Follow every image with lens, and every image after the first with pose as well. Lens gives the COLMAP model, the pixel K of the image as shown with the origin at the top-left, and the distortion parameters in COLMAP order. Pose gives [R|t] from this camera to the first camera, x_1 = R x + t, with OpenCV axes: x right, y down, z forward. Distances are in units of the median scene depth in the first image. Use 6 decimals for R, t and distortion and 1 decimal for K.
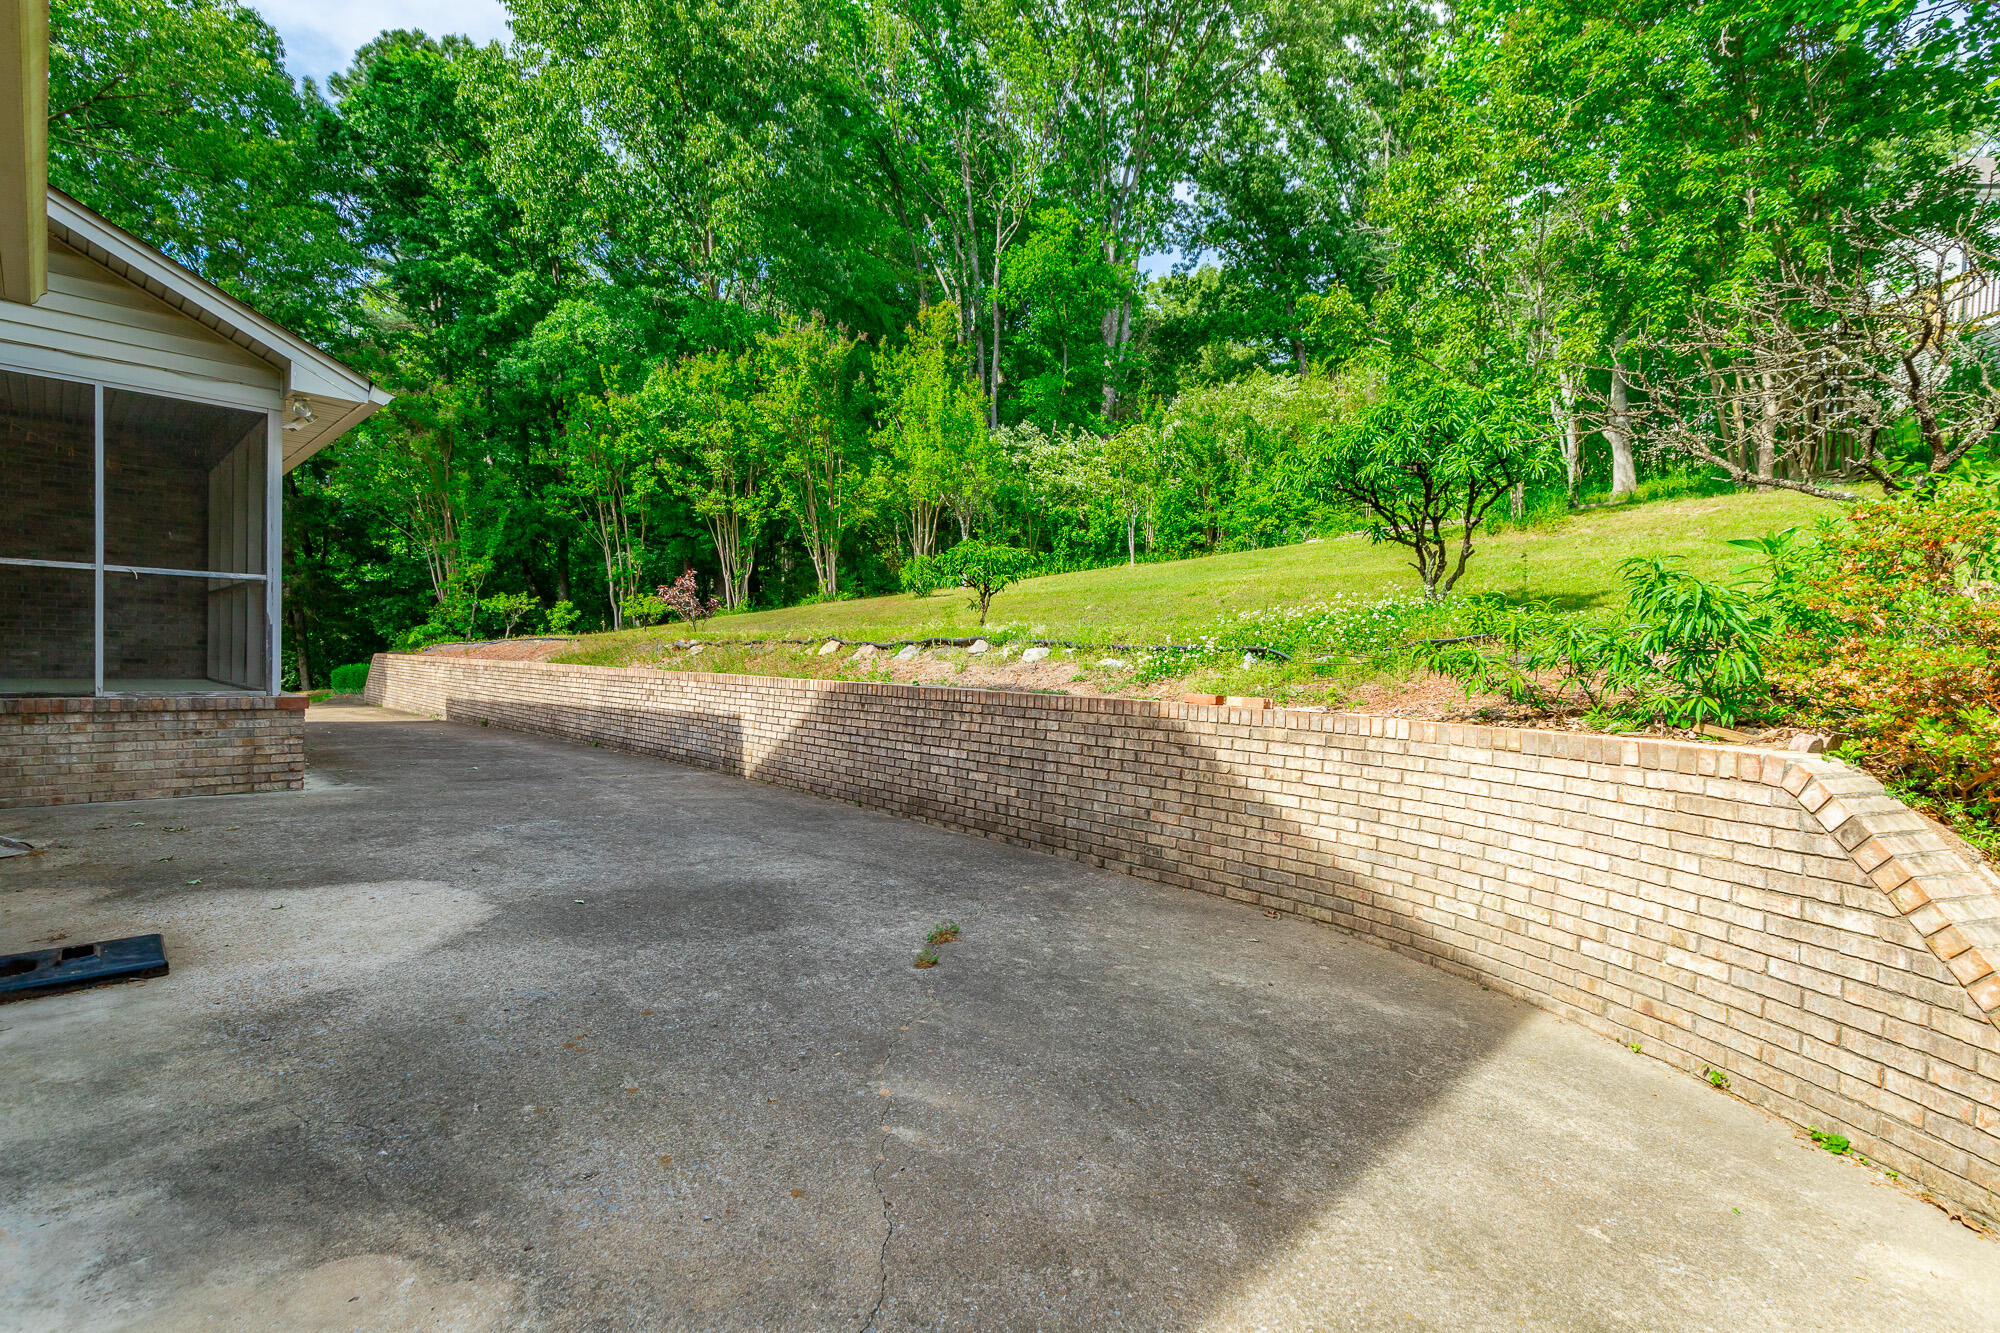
lens RADIAL K [[917.6, 0, 991.2], [0, 917.6, 664.3], [0, 0, 1]] dist [0.001164, -0.000157]
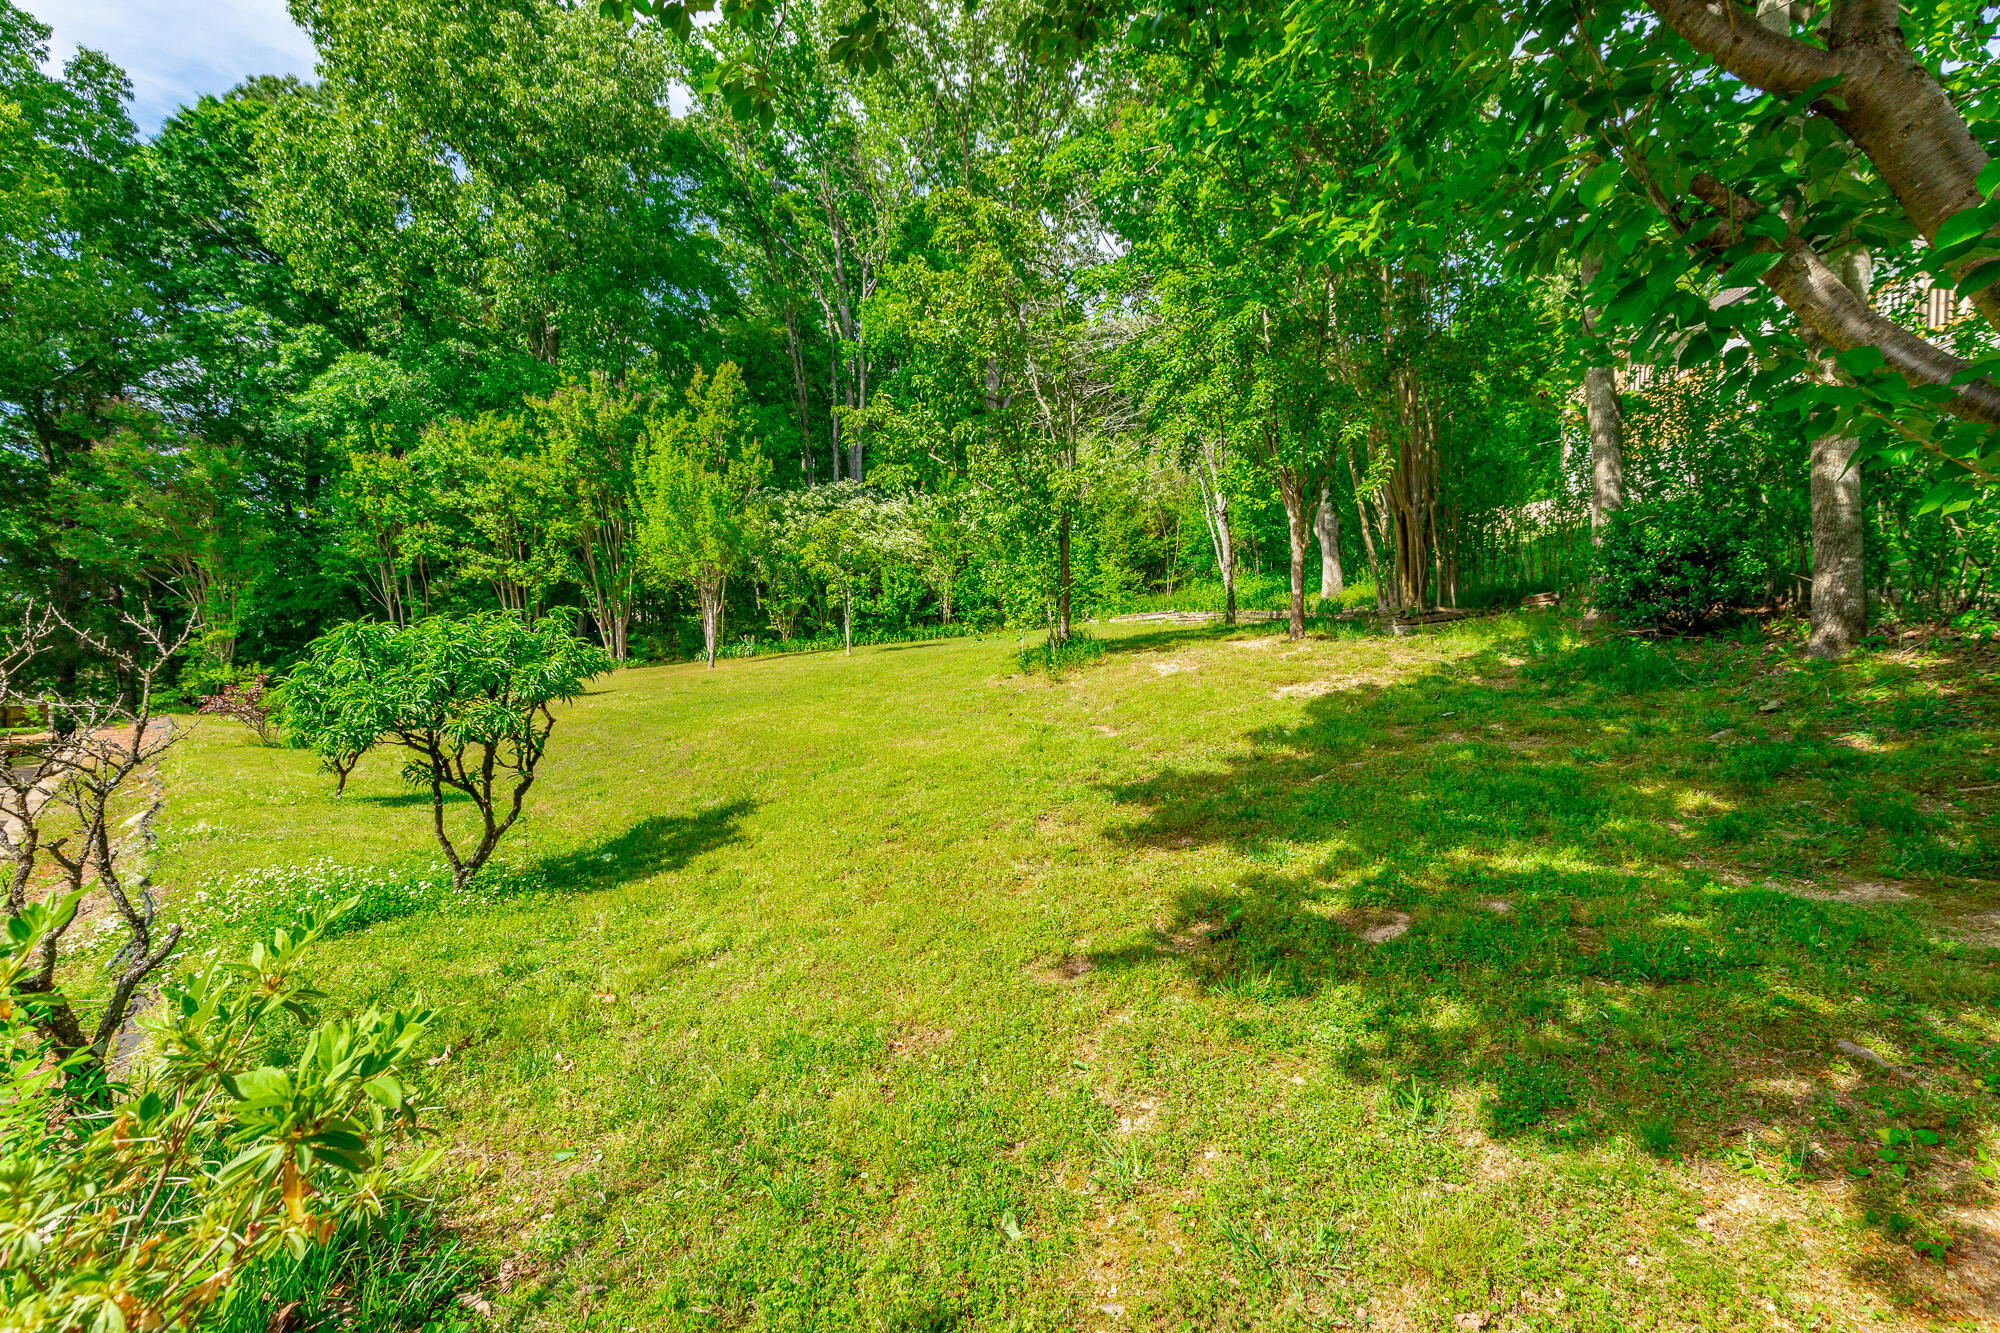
lens RADIAL K [[917.6, 0, 991.2], [0, 917.6, 664.3], [0, 0, 1]] dist [0.001164, -0.000157]
pose [[0.999778, 0.018416, -0.010276, 0.277731], [-0.018691, 0.999452, -0.027332, -0.066114], [0.009767, 0.027518, 0.999574, 0.049067]]
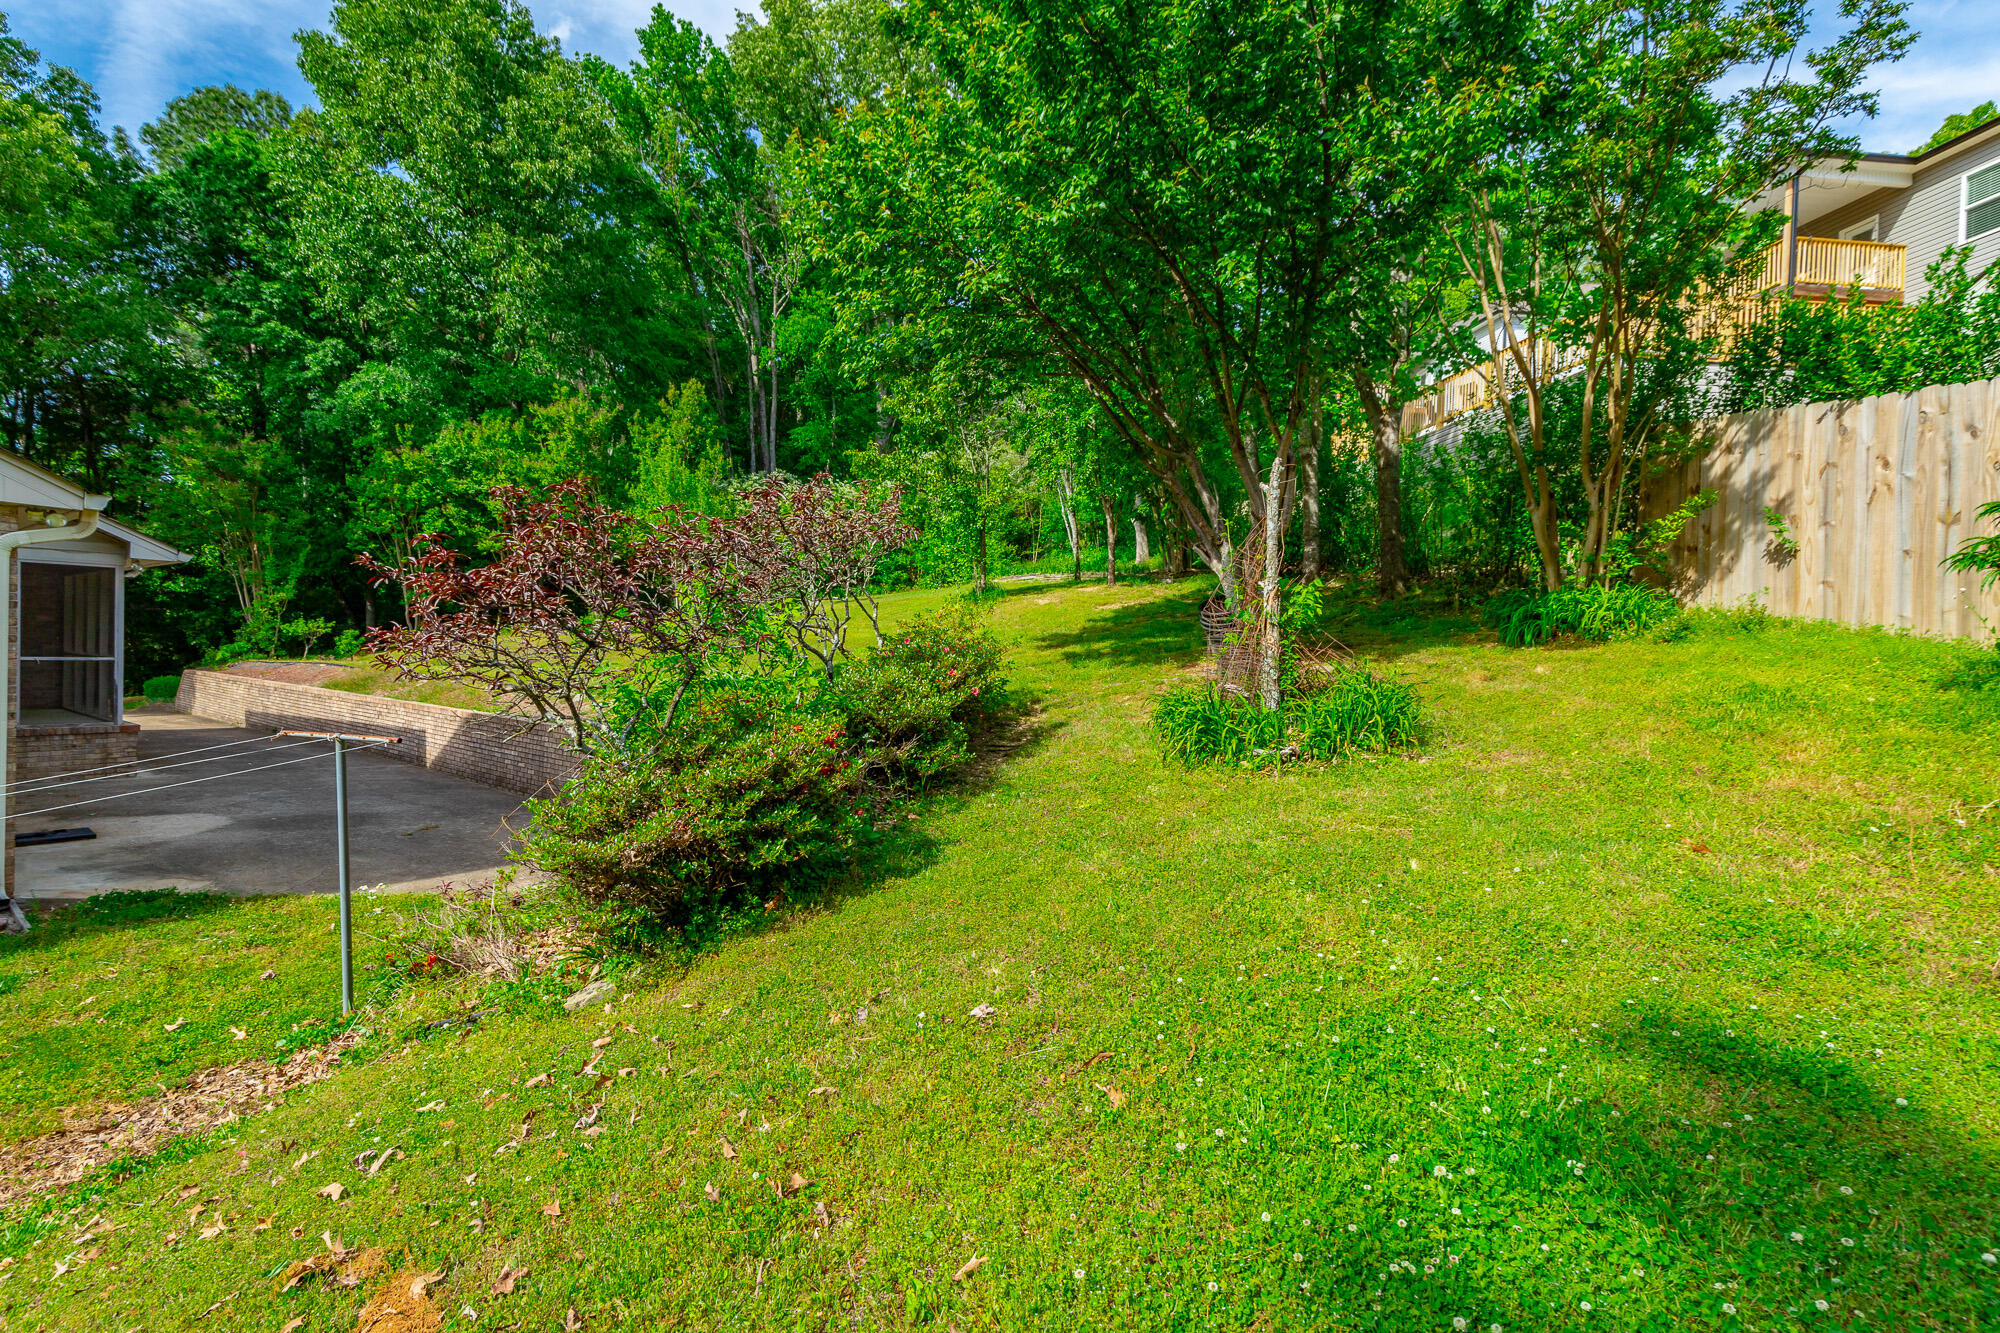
lens RADIAL K [[903.6, 0, 989.4], [0, 903.6, 651.1], [0, 0, 1]] dist [-0.048646, 0.025121]
pose [[0.989383, 0.002729, 0.145308, 0.195144], [-0.002079, 0.999987, -0.004627, -0.031764], [-0.145319, 0.004276, 0.989376, -0.286108]]
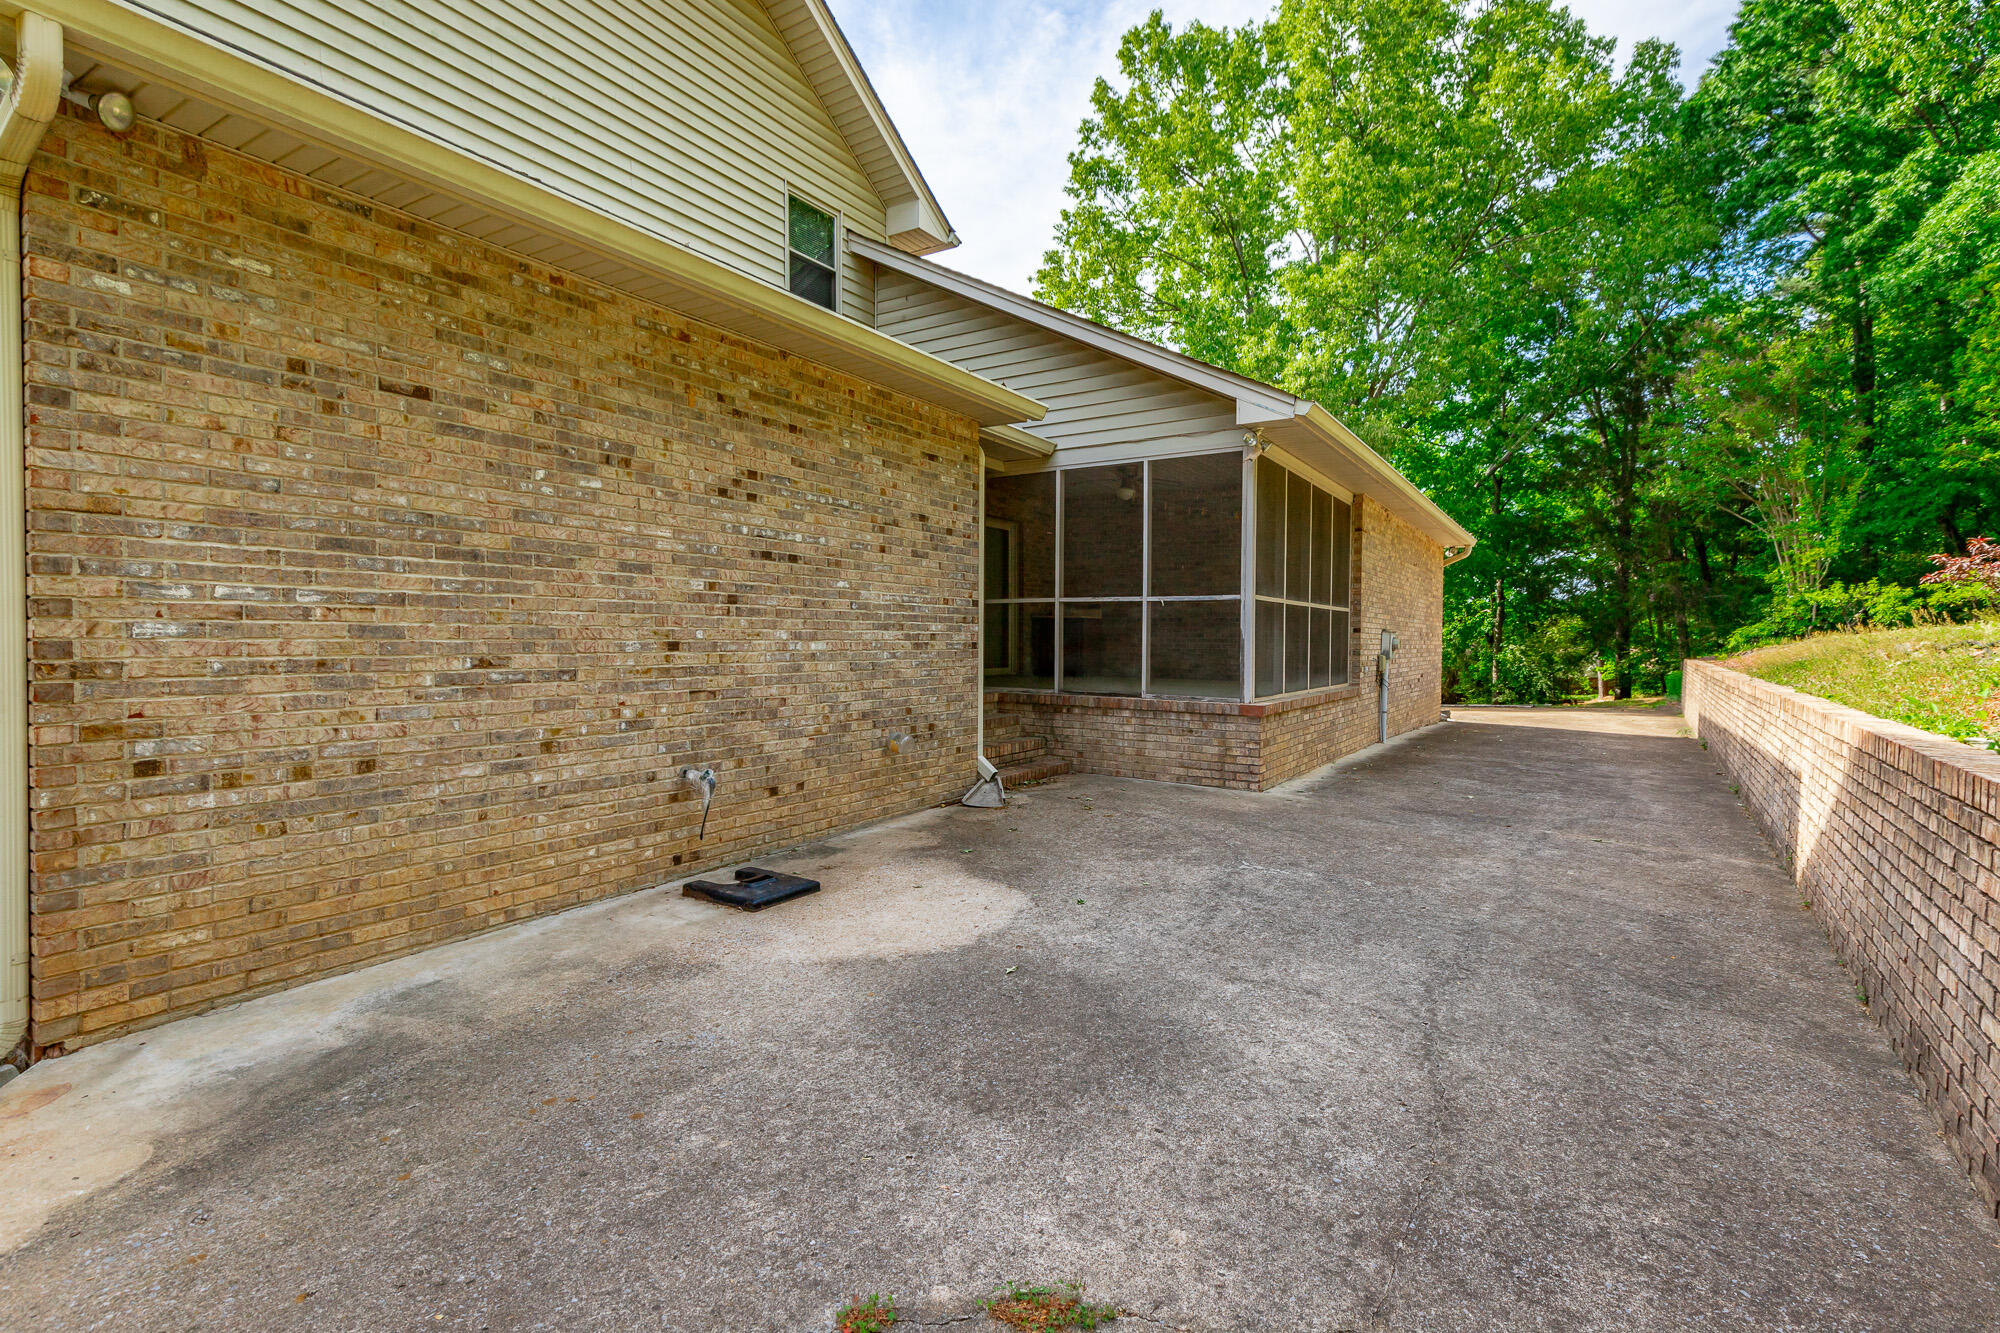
lens RADIAL K [[899.8, 0, 1028.8], [0, 899.8, 657.8], [0, 0, 1]] dist [0.008175, -0.000278]
pose [[0.223673, 0.000194, -0.974664, 0.065420], [-0.009673, 0.999951, -0.002021, -0.004701], [0.974616, 0.009880, 0.223664, 0.151611]]
